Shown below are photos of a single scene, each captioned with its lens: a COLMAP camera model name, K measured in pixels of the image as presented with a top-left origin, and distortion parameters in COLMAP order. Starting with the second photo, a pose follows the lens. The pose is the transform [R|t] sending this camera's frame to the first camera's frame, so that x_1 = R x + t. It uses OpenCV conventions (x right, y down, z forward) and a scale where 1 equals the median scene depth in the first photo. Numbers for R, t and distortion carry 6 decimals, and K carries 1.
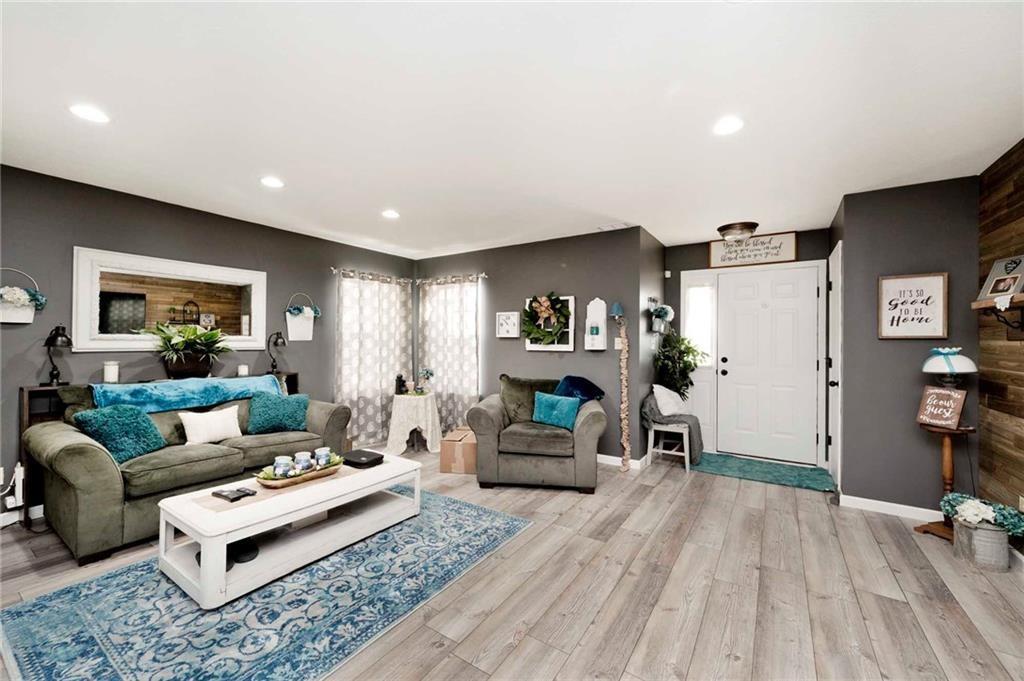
lens RADIAL K [[401.3, 0, 512.1], [0, 401.3, 340.6], [0, 0, 1]] dist [0.000705, -0.000213]
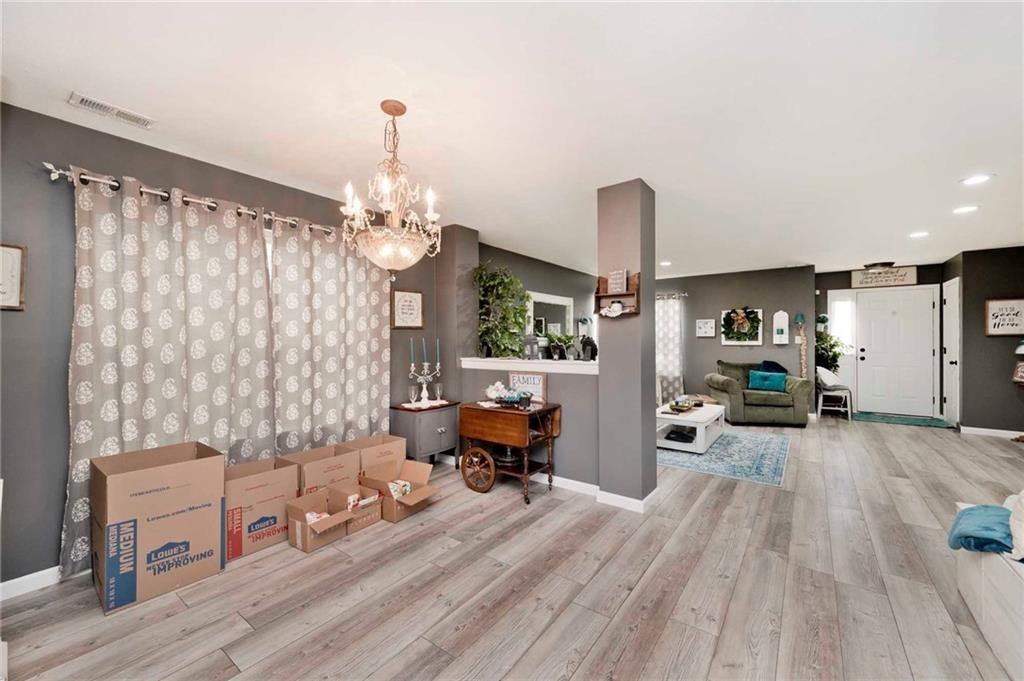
lens RADIAL K [[401.3, 0, 511.7], [0, 401.3, 341.6], [0, 0, 1]] dist [0.000705, -0.000213]
pose [[0.998409, -0.009183, -0.055632, -0.736165], [0.009661, 0.999919, 0.008325, -0.009025], [0.055551, -0.008850, 0.998417, -0.601171]]
